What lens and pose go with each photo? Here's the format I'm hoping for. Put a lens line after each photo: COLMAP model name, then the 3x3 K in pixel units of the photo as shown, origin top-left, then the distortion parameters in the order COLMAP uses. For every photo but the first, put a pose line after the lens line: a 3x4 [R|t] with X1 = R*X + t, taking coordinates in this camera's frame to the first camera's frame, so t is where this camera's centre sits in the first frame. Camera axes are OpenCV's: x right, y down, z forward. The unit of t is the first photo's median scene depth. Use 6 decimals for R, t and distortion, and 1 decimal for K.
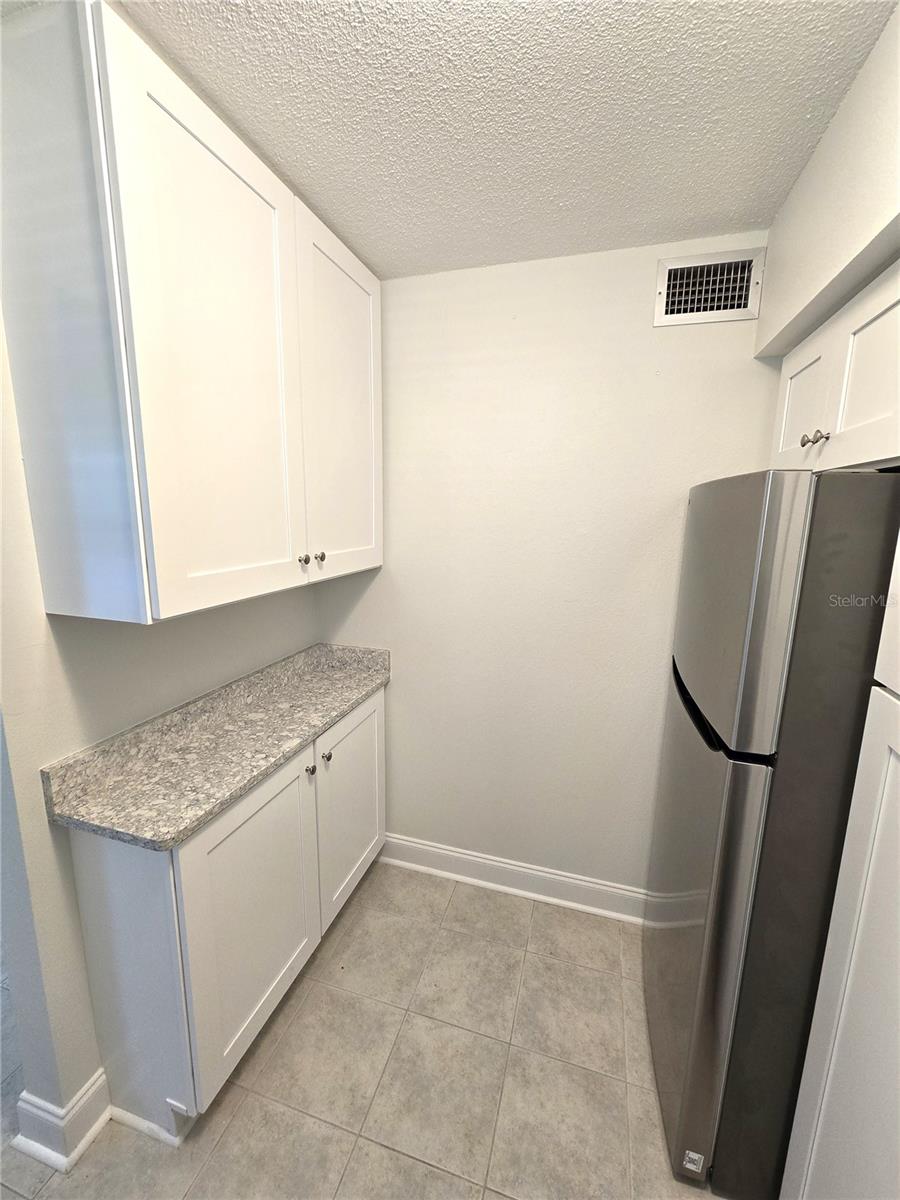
lens RADIAL K [[484.5, 0, 450.0], [0, 484.5, 600.0], [0, 0, 1]] dist [-0.001733, -0.000176]
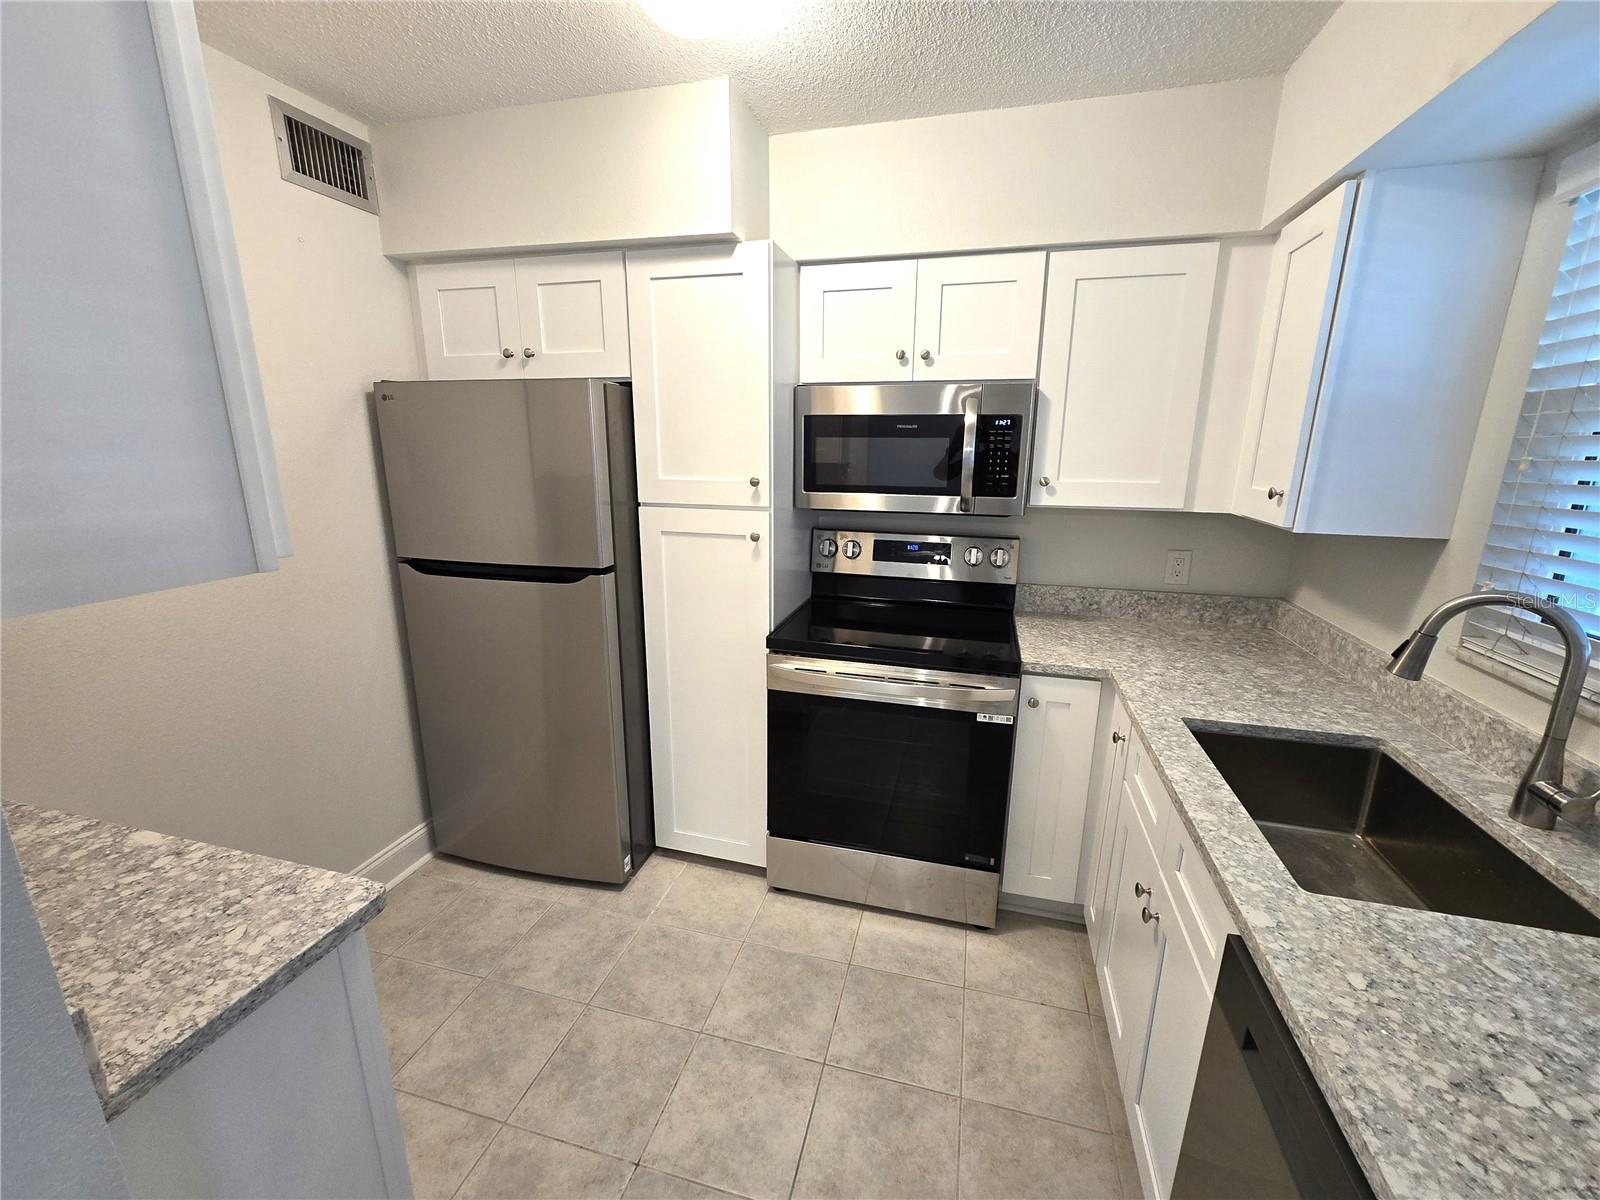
lens RADIAL K [[645.9, 0, 807.9], [0, 645.9, 602.0], [0, 0, 1]] dist [-0.001733, -0.000176]
pose [[-0.036625, -0.261229, 0.964582, -1.031705], [0.170398, 0.949462, 0.263604, -0.008817], [-0.984694, 0.174017, 0.009739, 0.262590]]
